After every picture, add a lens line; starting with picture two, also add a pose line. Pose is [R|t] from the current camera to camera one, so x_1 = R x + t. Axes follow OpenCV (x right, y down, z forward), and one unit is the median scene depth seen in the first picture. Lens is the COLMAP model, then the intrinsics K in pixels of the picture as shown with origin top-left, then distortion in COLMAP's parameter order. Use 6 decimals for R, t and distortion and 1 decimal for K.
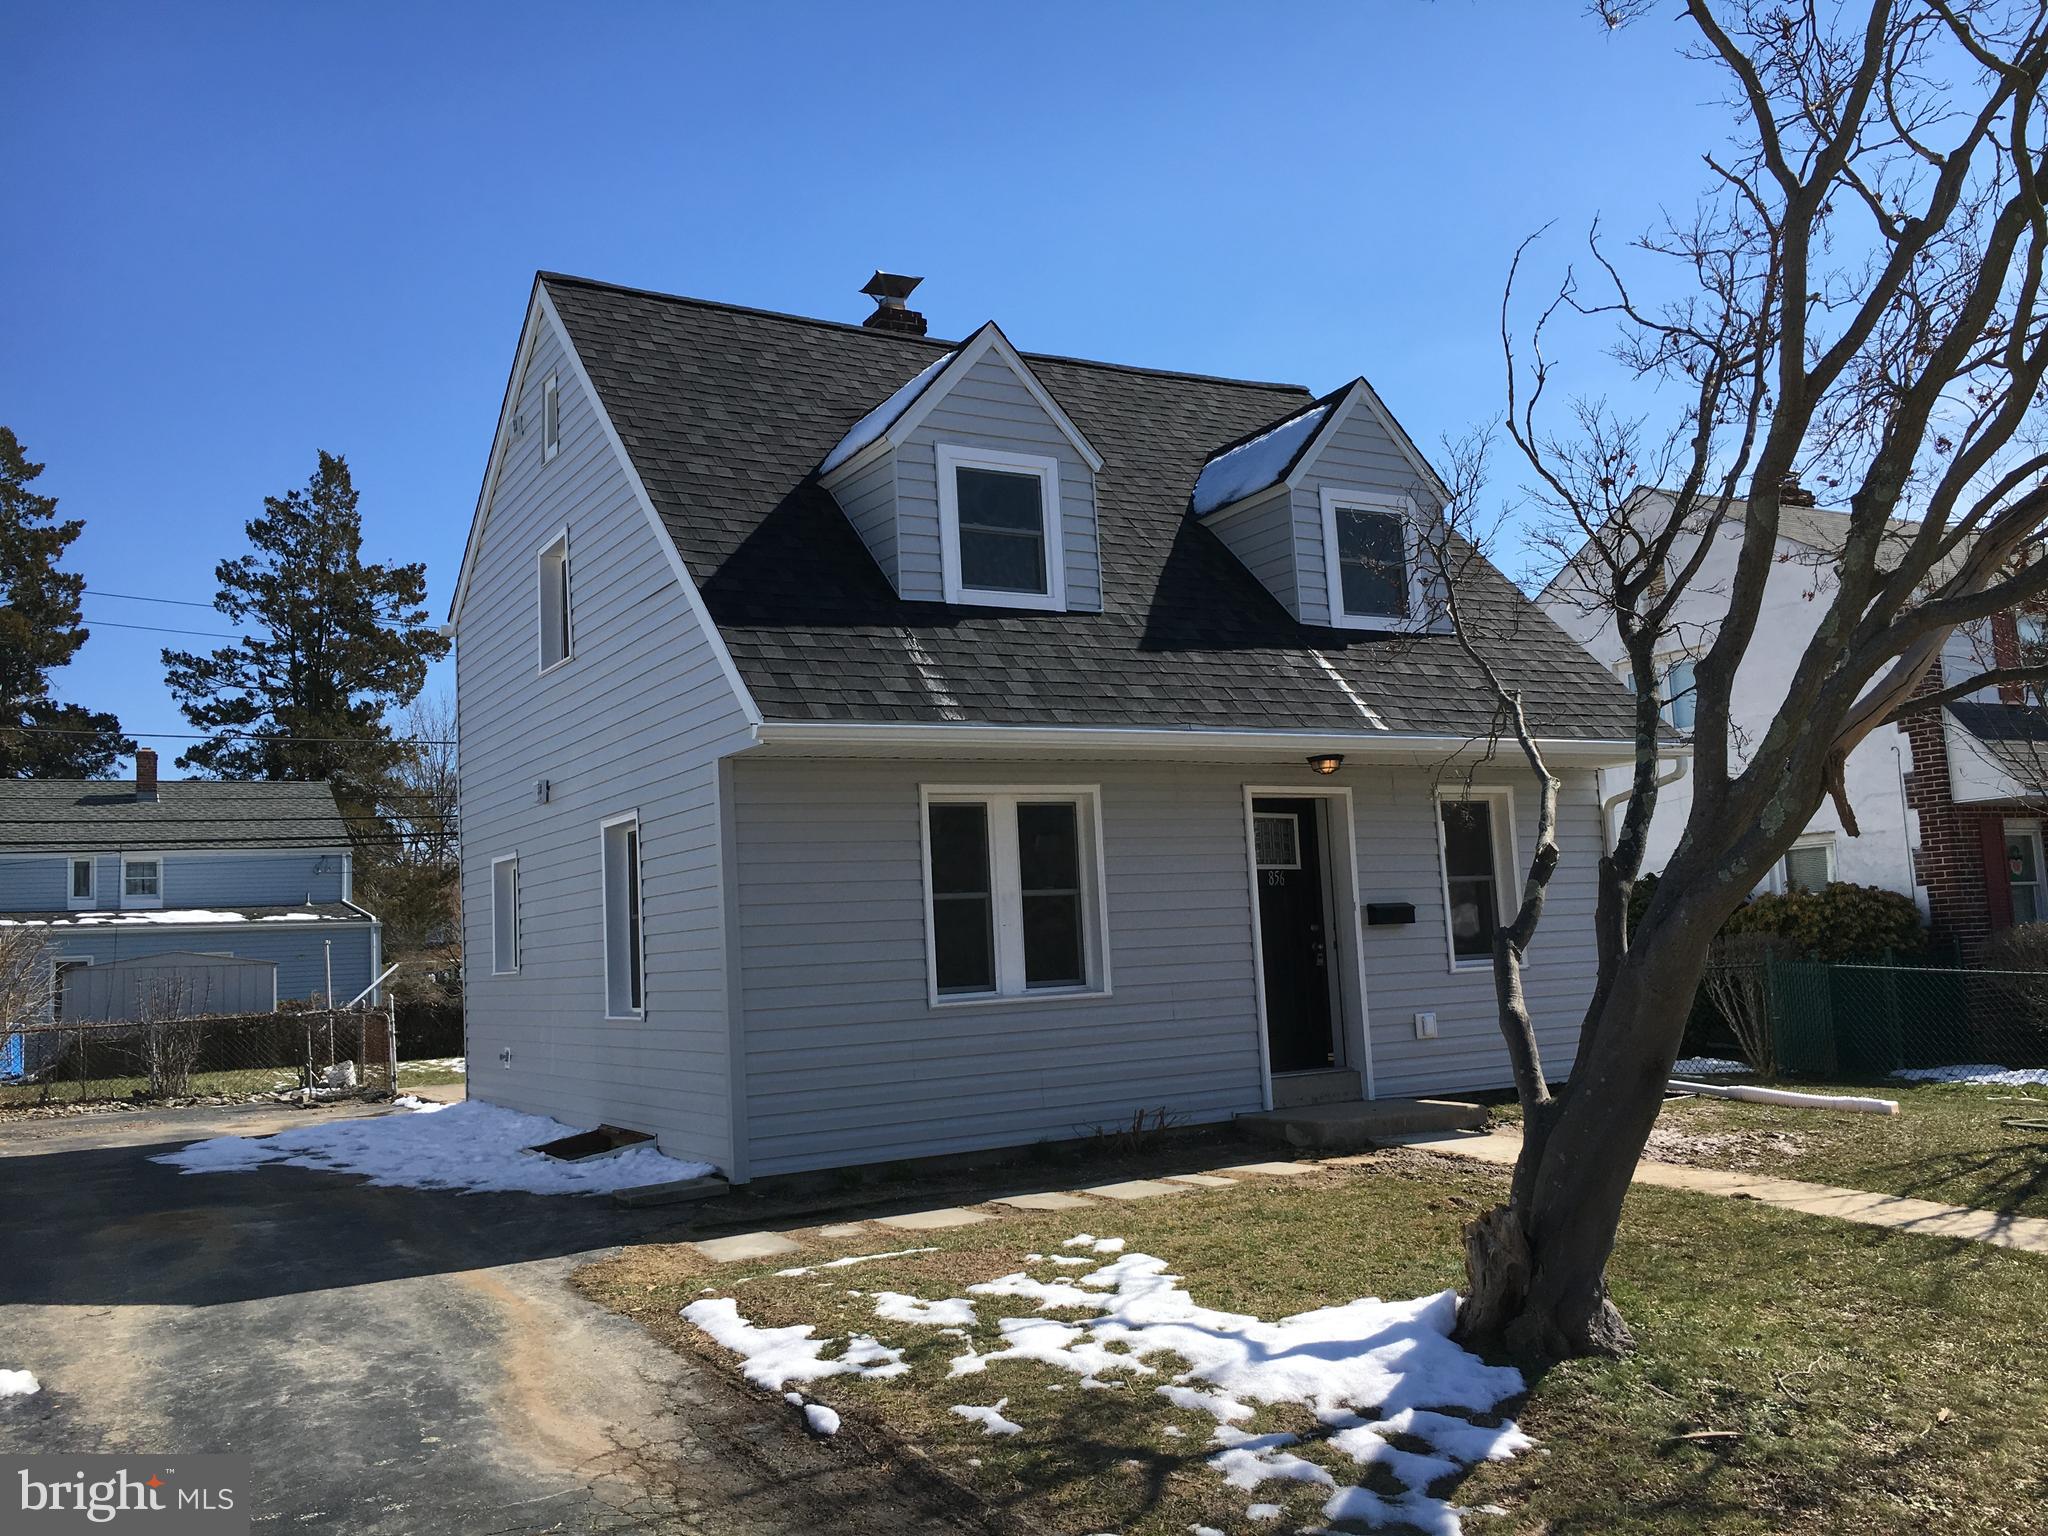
lens RADIAL K [[1715.3, 0, 1024.0], [0, 1715.3, 768.0], [0, 0, 1]] dist [0.092564, -0.110701]
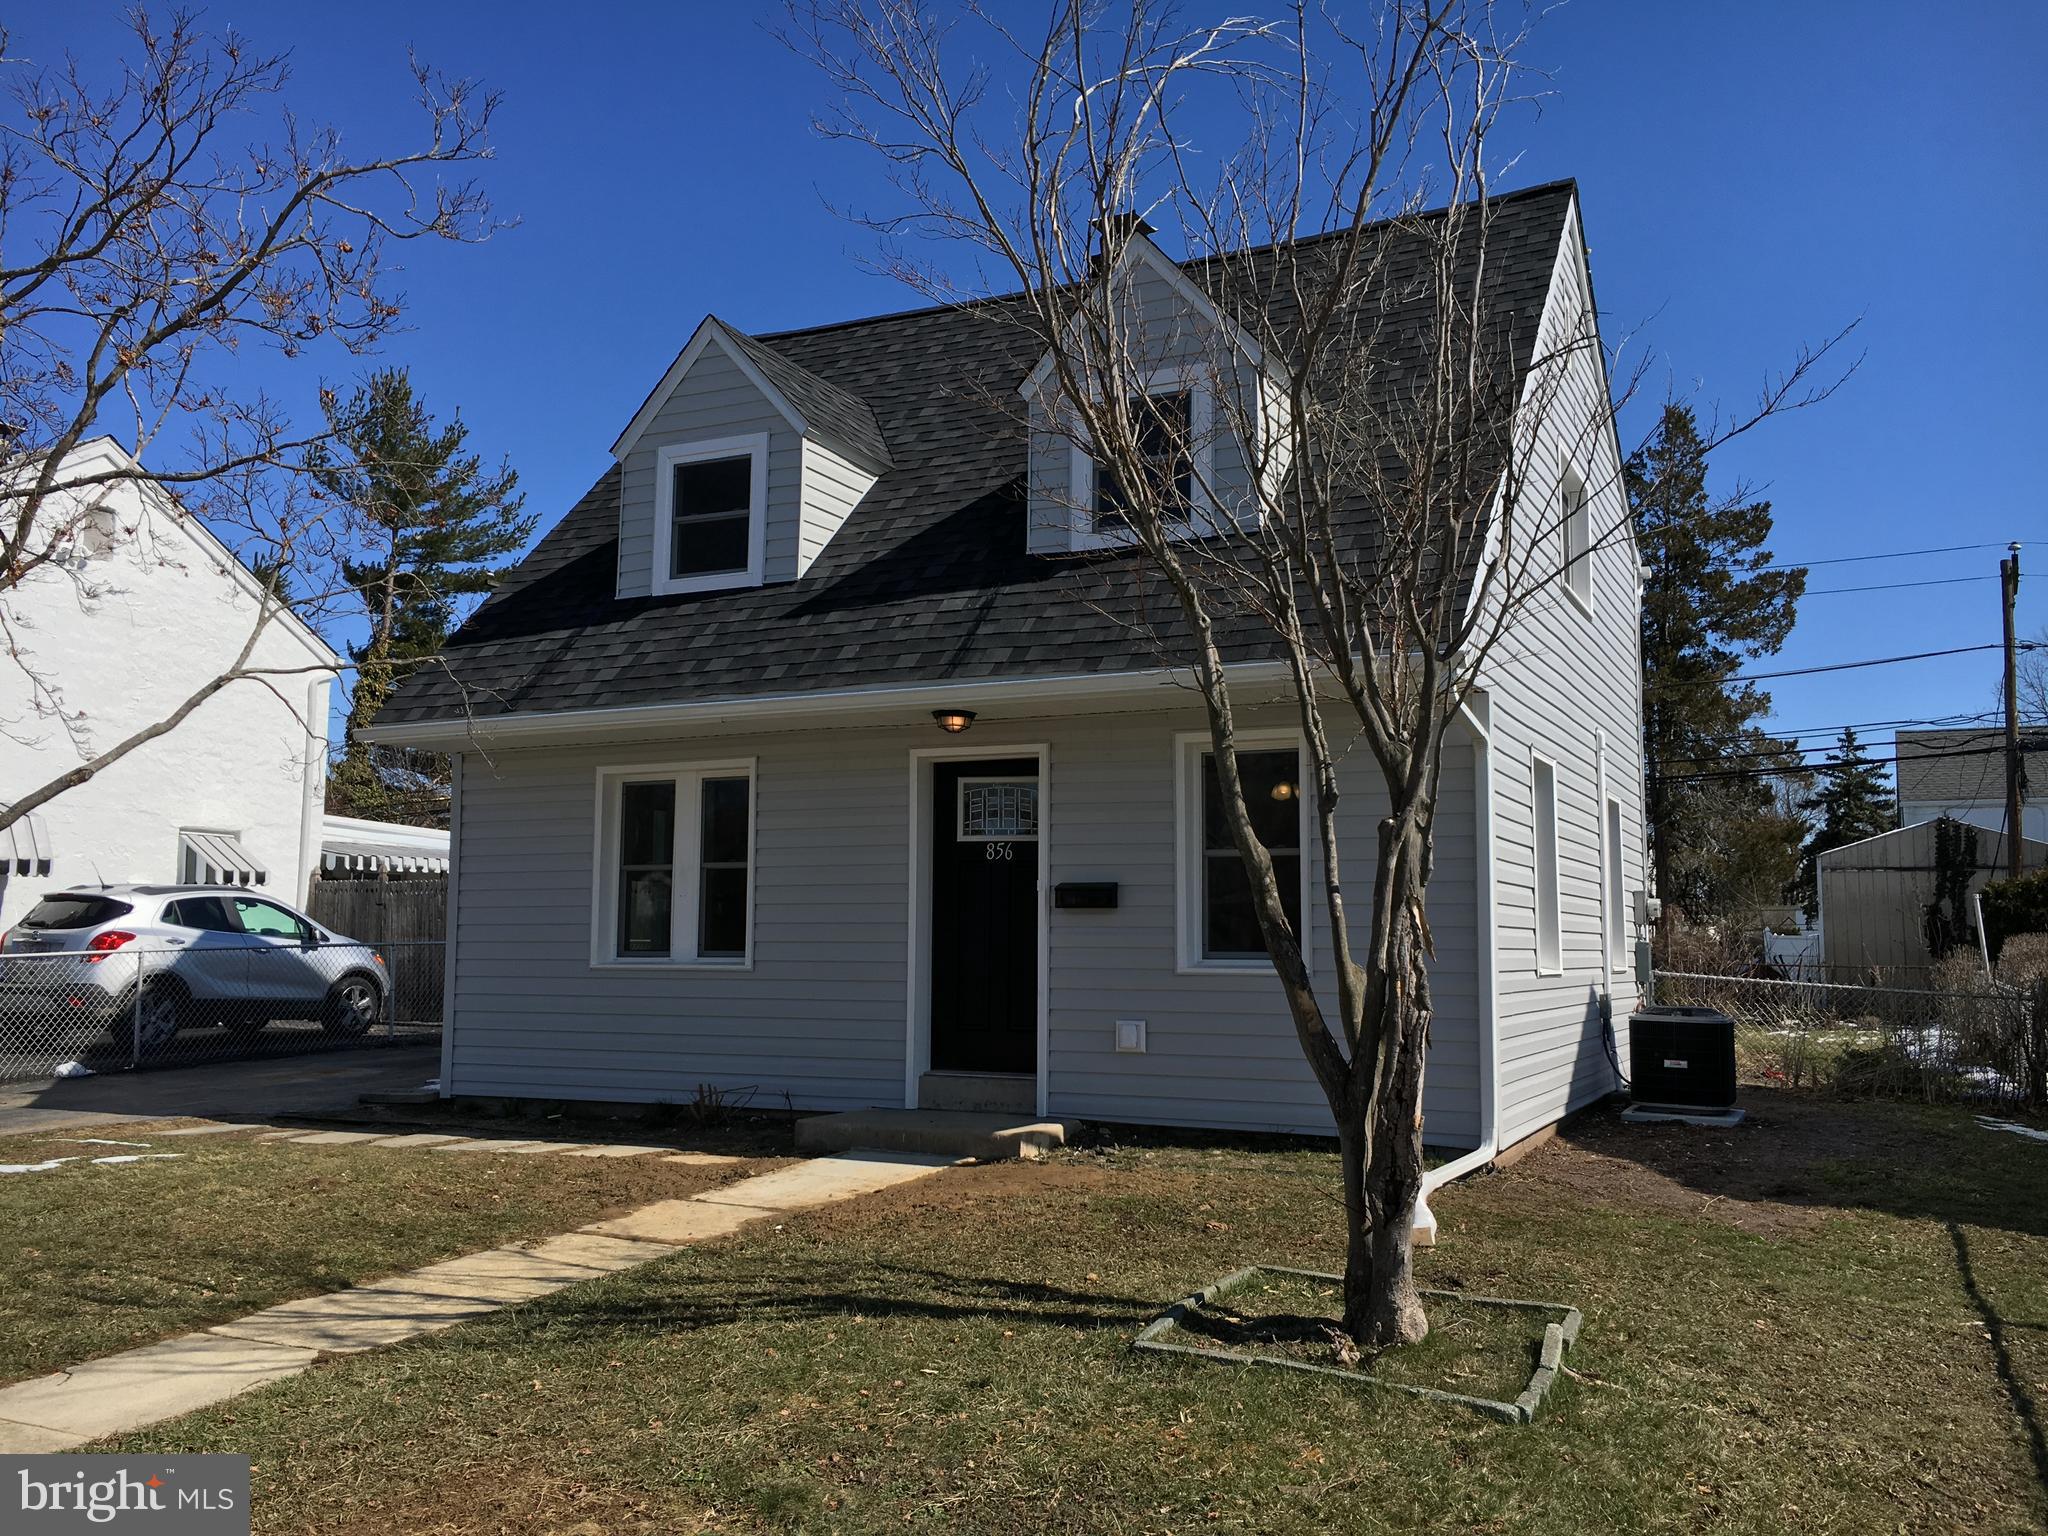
lens RADIAL K [[1715.3, 0, 1024.0], [0, 1715.3, 768.0], [0, 0, 1]] dist [0.092564, -0.110701]
pose [[0.545104, -0.032092, -0.837754, 0.946779], [0.056309, 0.998412, -0.001608, 0.025648], [0.836475, -0.046297, 0.546046, 0.574793]]
